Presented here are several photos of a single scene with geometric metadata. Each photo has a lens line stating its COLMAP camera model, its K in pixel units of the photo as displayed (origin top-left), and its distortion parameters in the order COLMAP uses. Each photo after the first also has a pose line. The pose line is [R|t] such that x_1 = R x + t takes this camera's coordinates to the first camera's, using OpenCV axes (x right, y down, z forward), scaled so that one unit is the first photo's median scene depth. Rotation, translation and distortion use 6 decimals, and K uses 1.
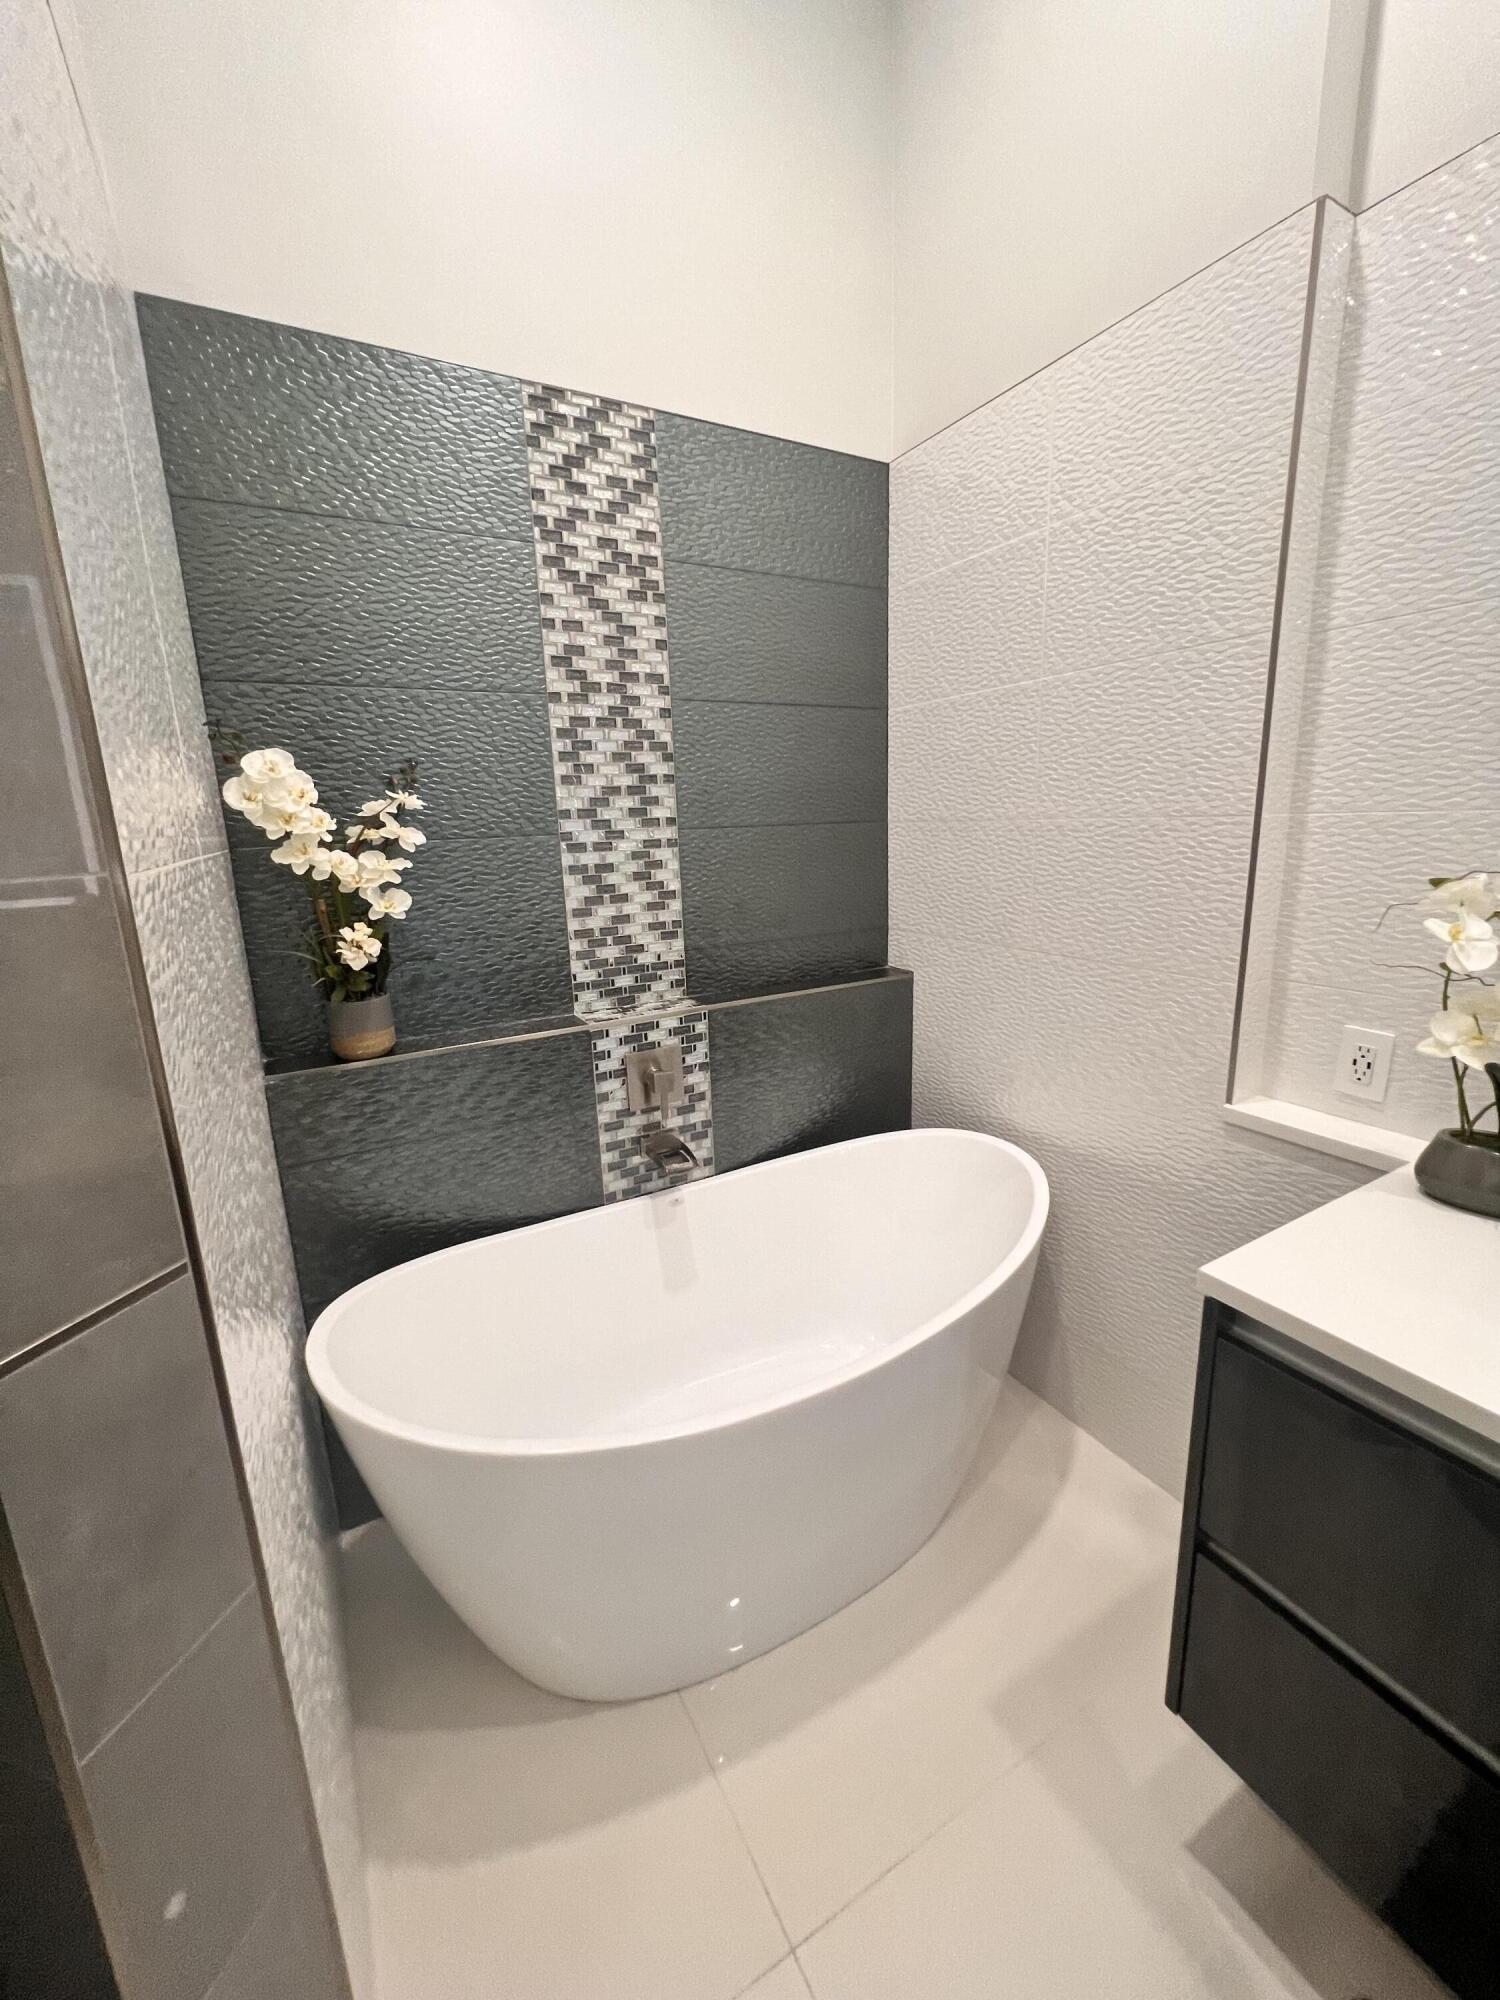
lens RADIAL K [[809.6, 0, 752.8], [0, 809.6, 996.4], [0, 0, 1]] dist [-0.001396, 0.000567]
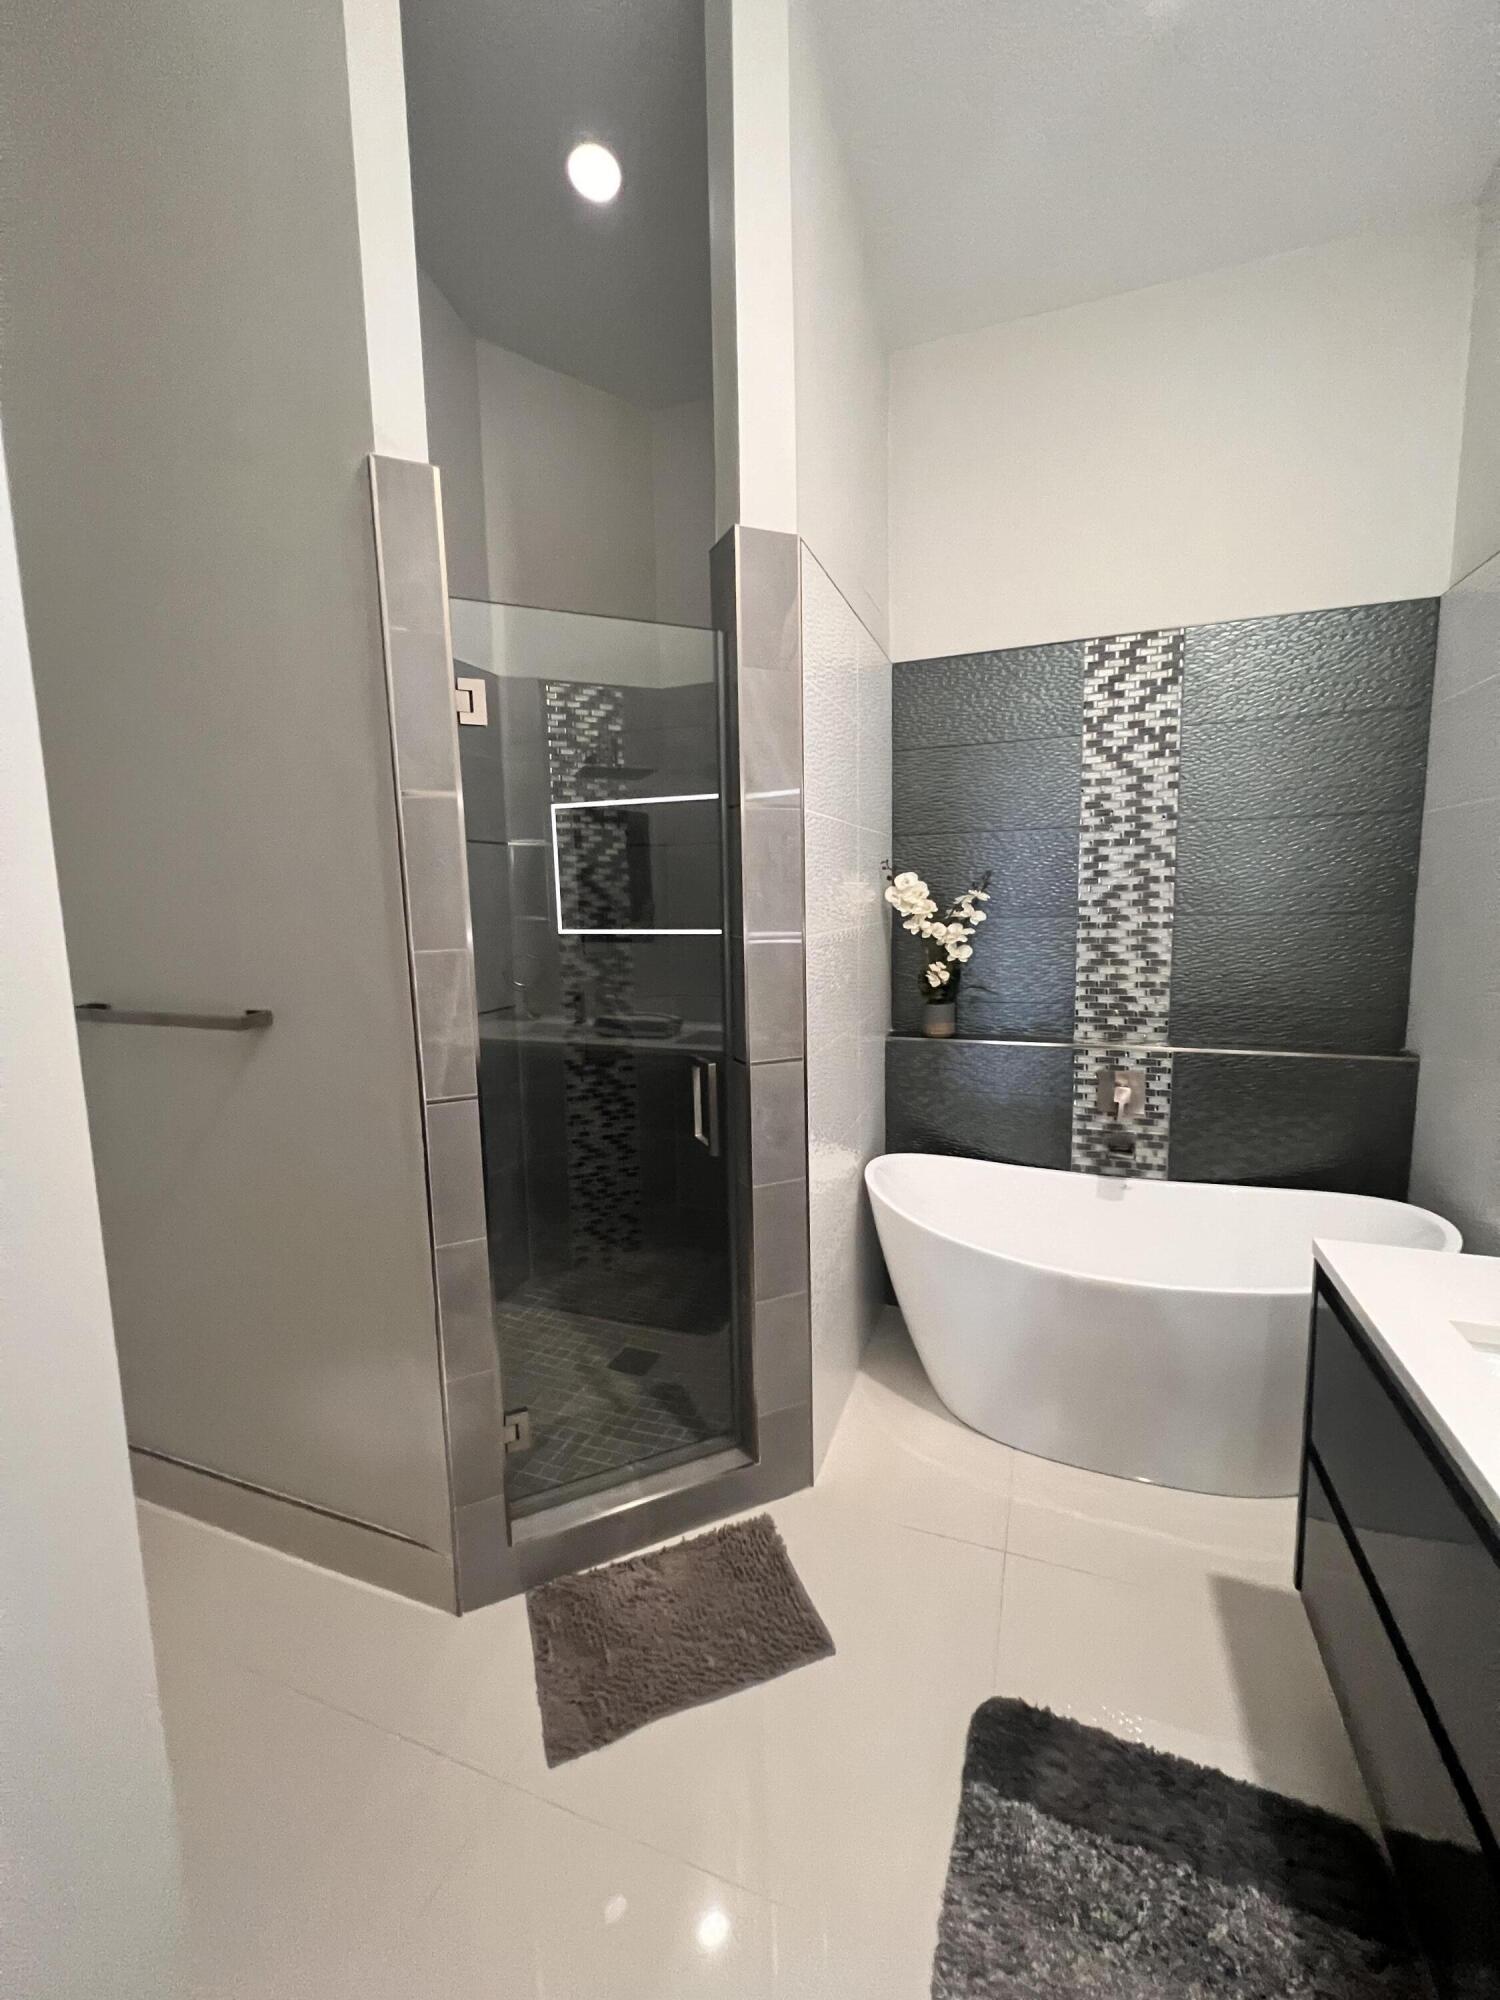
lens RADIAL K [[809.6, 0, 754.6], [0, 809.6, 996.6], [0, 0, 1]] dist [-0.001396, 0.000567]
pose [[0.631343, 0.115271, -0.766889, 0.559098], [-0.166852, 0.985922, 0.010833, 0.030882], [0.757341, 0.121117, 0.641689, -0.409166]]
